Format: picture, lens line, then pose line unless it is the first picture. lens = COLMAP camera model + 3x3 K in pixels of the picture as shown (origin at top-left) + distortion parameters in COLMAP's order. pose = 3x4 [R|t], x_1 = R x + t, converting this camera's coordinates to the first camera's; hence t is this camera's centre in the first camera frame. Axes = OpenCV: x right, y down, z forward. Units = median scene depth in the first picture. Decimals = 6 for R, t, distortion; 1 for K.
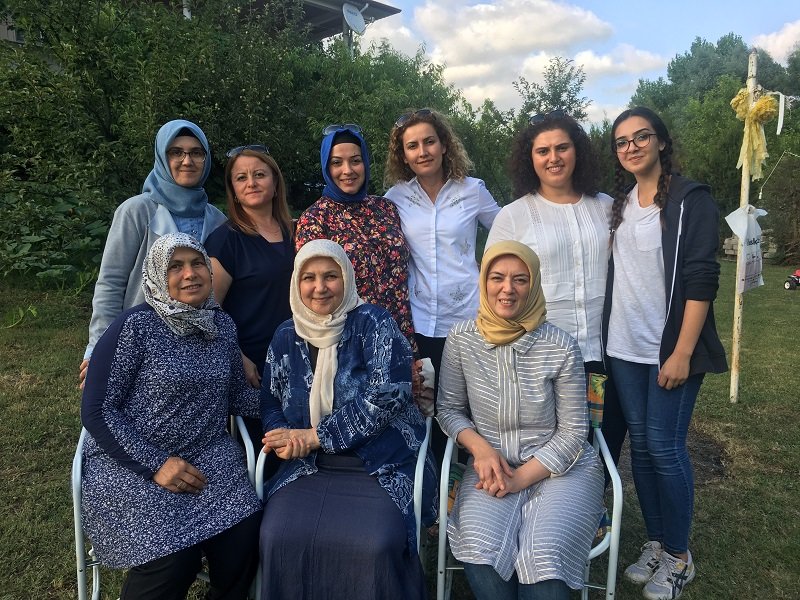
lens RADIAL K [[672.7, 0, 400.0], [0, 672.7, 300.0], [0, 0, 1]] dist [0.076977, -0.111339]
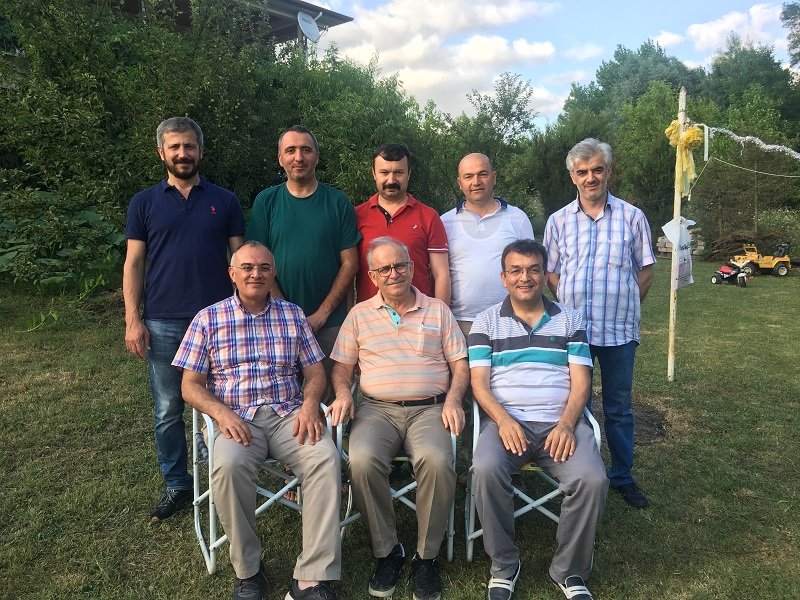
lens RADIAL K [[672.7, 0, 400.0], [0, 672.7, 300.0], [0, 0, 1]] dist [0.076977, -0.111339]
pose [[0.996468, -0.016199, 0.082398, -0.059203], [0.015949, 0.999866, 0.003692, -0.003128], [-0.082447, -0.002364, 0.996593, -0.110929]]
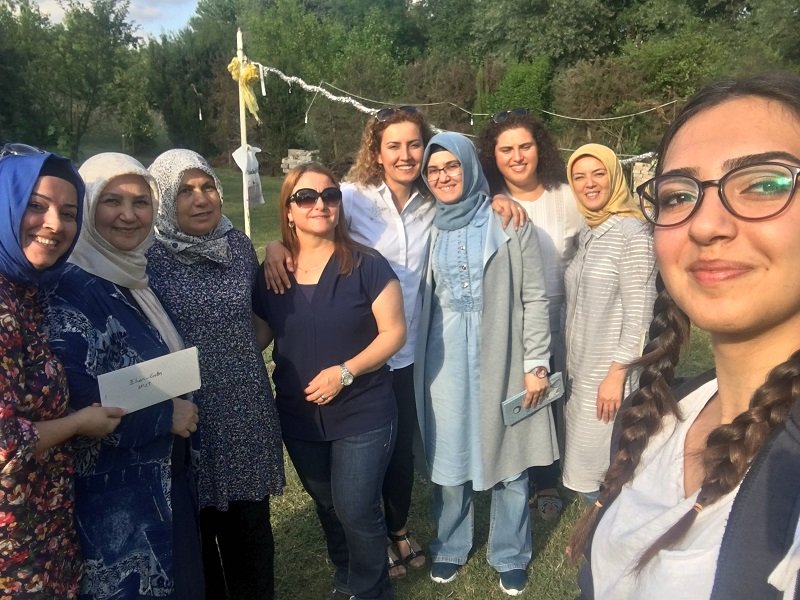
lens RADIAL K [[725.6, 0, 400.0], [0, 725.6, 300.0], [0, 0, 1]] dist [0.004631, -0.011317]
pose [[0.840877, -0.111913, 0.529529, -0.026326], [0.053741, 0.990818, 0.124063, 0.003713], [-0.538551, -0.075865, 0.839171, -0.291351]]
